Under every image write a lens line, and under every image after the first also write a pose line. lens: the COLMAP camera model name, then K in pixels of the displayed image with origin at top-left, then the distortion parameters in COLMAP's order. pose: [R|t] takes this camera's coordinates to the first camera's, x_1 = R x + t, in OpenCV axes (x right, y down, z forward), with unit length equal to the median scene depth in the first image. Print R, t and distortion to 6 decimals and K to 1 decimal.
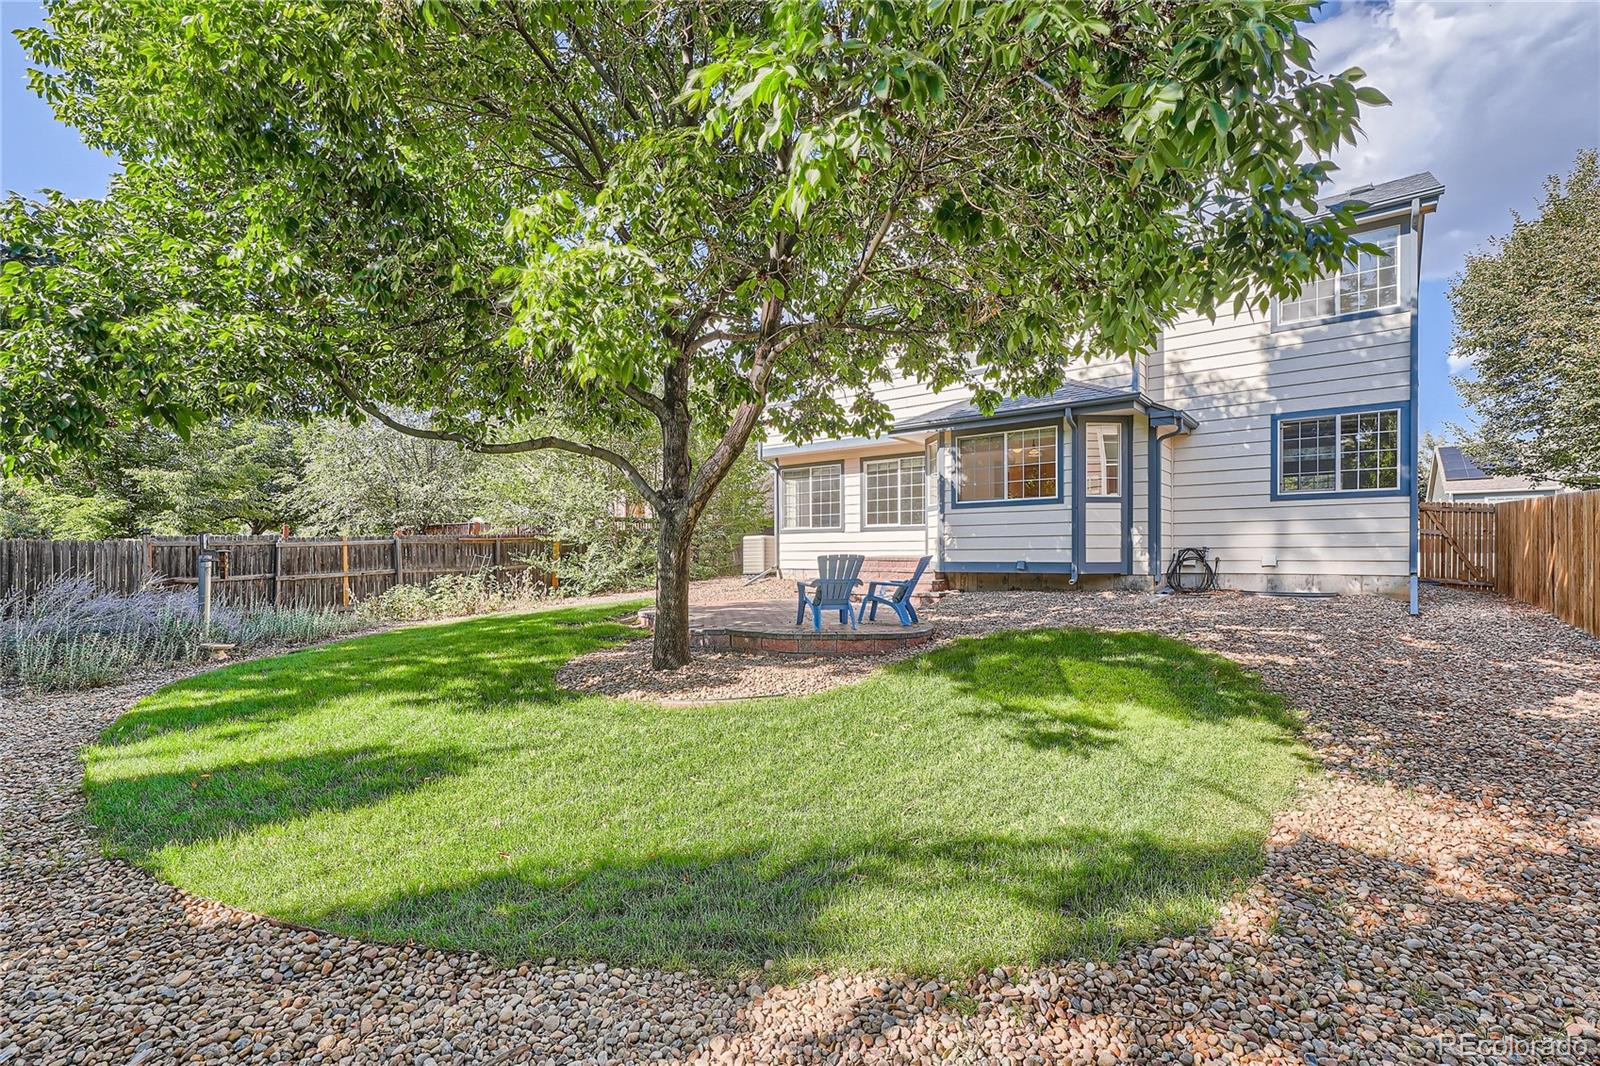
lens RADIAL K [[722.1, 0, 805.4], [0, 722.1, 540.7], [0, 0, 1]] dist [-0.000499, 0.000006]
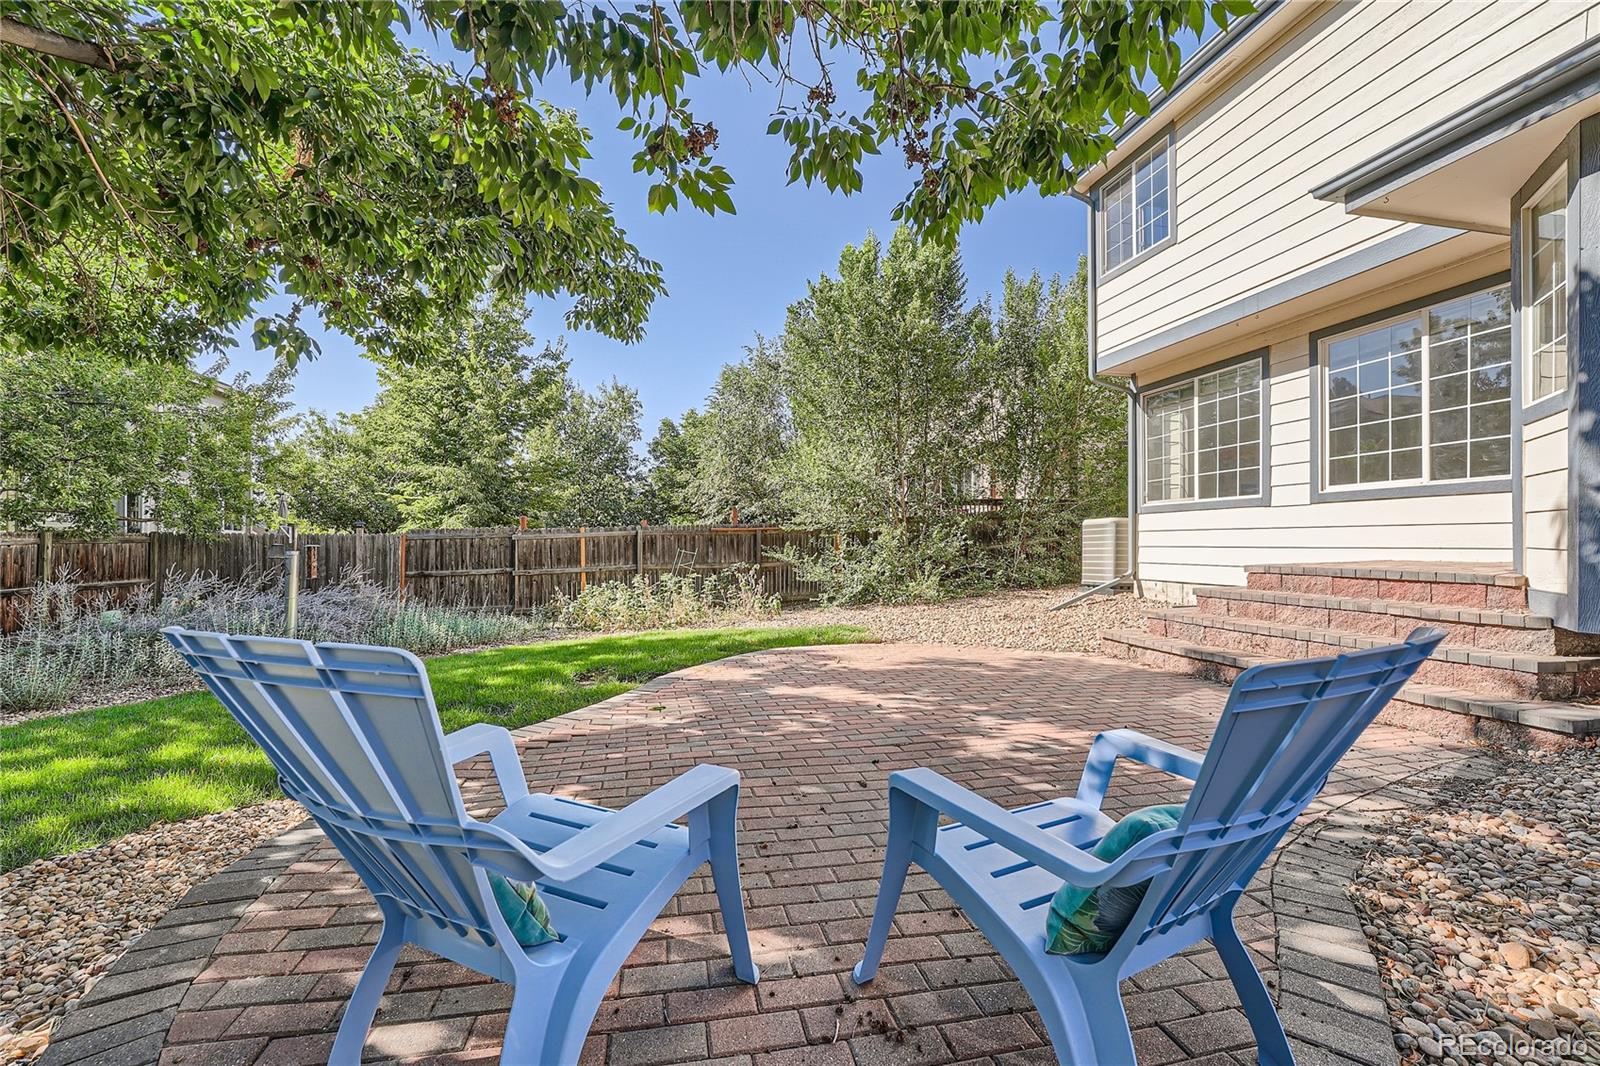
lens RADIAL K [[684.4, 0, 787.6], [0, 684.4, 538.7], [0, 0, 1]] dist [-0.013900, 0.000520]
pose [[0.774846, -0.000835, -0.632150, 0.093136], [0.009451, 0.999903, 0.010263, 0.001976], [0.632080, -0.013927, 0.774778, 0.499138]]
